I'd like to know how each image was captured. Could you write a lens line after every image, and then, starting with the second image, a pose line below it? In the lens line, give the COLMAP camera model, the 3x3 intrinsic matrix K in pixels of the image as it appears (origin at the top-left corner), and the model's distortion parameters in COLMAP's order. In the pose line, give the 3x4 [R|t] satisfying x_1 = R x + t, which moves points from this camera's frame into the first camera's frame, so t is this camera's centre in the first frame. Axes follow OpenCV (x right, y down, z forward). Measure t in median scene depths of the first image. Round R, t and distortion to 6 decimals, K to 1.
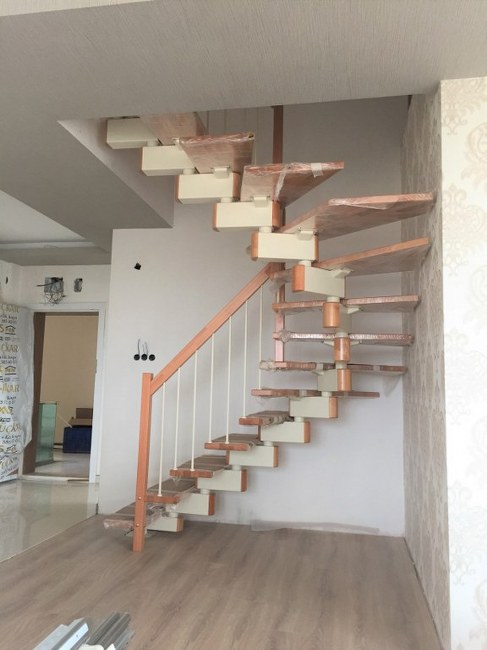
lens RADIAL K [[548.5, 0, 232.5], [0, 548.5, 326.1], [0, 0, 1]] dist [0.071855, -0.093481]
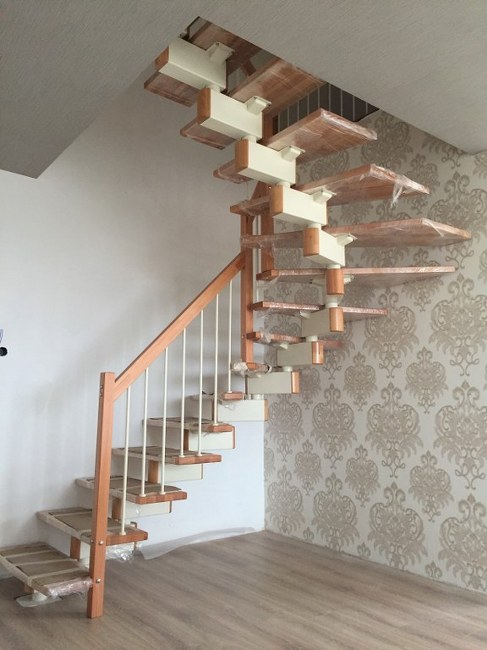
lens RADIAL K [[548.5, 0, 232.5], [0, 548.5, 326.1], [0, 0, 1]] dist [0.071855, -0.093481]
pose [[0.636257, 0.091077, 0.766082, -0.805781], [-0.082581, 0.995342, -0.049747, 0.056465], [-0.767044, -0.031612, 0.640815, 0.496813]]
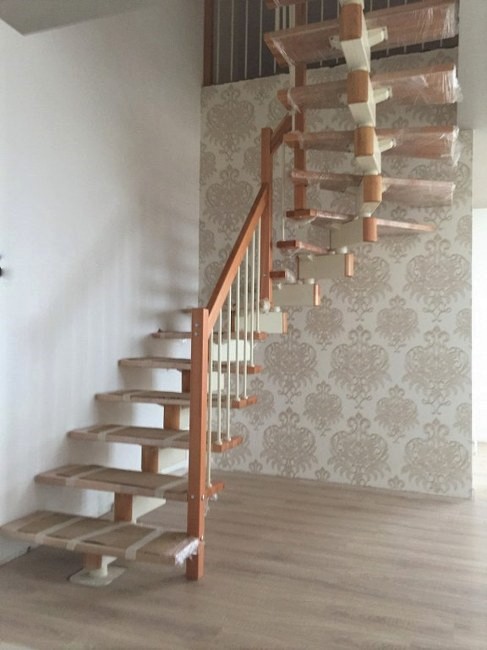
lens RADIAL K [[548.5, 0, 232.5], [0, 548.5, 326.1], [0, 0, 1]] dist [0.071855, -0.093481]
pose [[0.139971, 0.010446, 0.990100, -1.014380], [-0.128357, 0.991698, 0.007683, 0.122860], [-0.981801, -0.128162, 0.140150, 1.118485]]
